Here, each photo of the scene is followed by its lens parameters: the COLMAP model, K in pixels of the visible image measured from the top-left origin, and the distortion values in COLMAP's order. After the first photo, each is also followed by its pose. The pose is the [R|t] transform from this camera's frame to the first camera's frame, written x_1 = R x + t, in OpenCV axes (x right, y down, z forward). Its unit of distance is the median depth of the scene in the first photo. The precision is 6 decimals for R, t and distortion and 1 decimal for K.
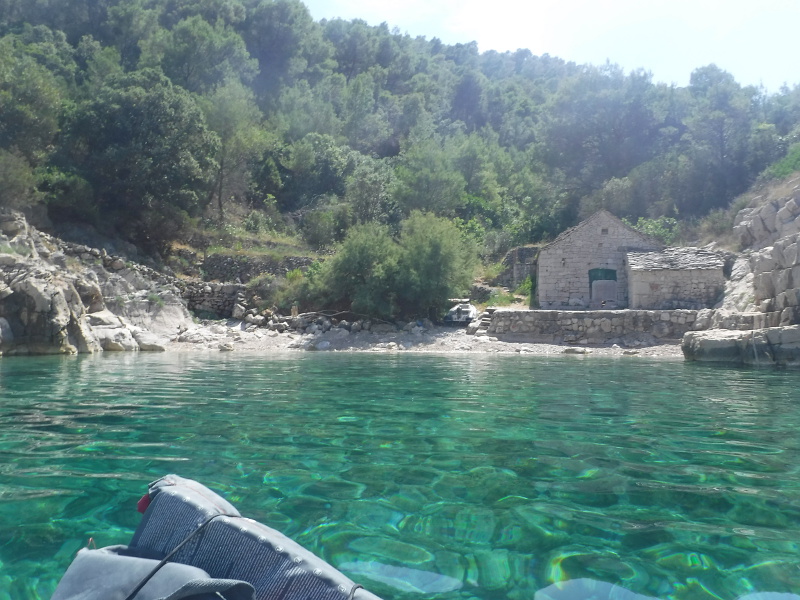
lens RADIAL K [[639.9, 0, 401.4], [0, 639.9, 300.7], [0, 0, 1]] dist [-0.104935, 0.024112]
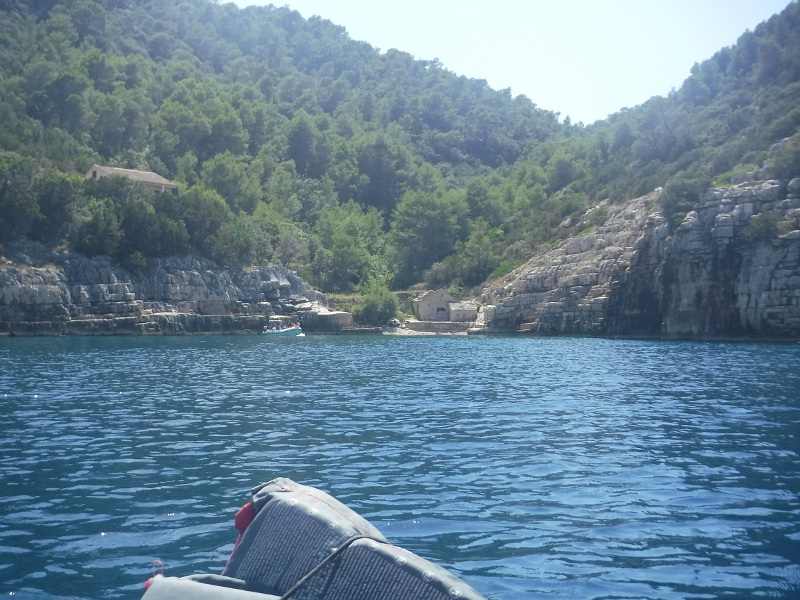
lens RADIAL K [[975.5, 0, 403.4], [0, 975.5, 299.4], [0, 0, 1]] dist [-0.012998, 0.000000]
pose [[0.926769, 0.004607, 0.375603, -1.848262], [-0.013857, 0.999663, 0.021930, -0.217076], [-0.375376, -0.025528, 0.926521, -3.765759]]
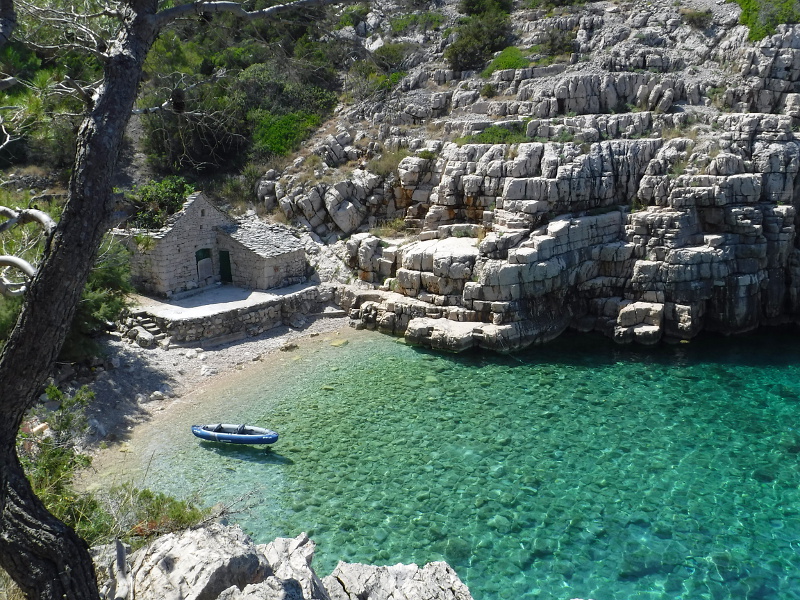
lens RADIAL K [[639.9, 0, 397.8], [0, 639.9, 303.9], [0, 0, 1]] dist [-0.104935, 0.024112]
pose [[0.244264, -0.250542, 0.936784, -0.706318], [-0.047784, 0.961763, 0.269683, -0.298401], [-0.968531, -0.110637, 0.222952, 0.486239]]
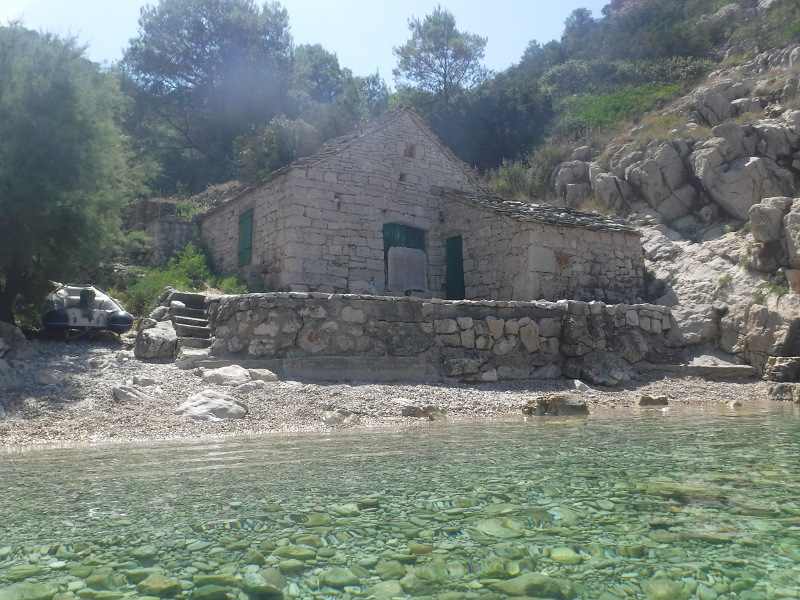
lens RADIAL K [[639.9, 0, 386.4], [0, 639.9, 325.9], [0, 0, 1]] dist [-0.104935, 0.024112]
pose [[0.733591, 0.021053, 0.679265, -0.033267], [-0.021878, 0.999734, -0.007357, 0.036414], [-0.679239, -0.009464, 0.733856, 0.724446]]
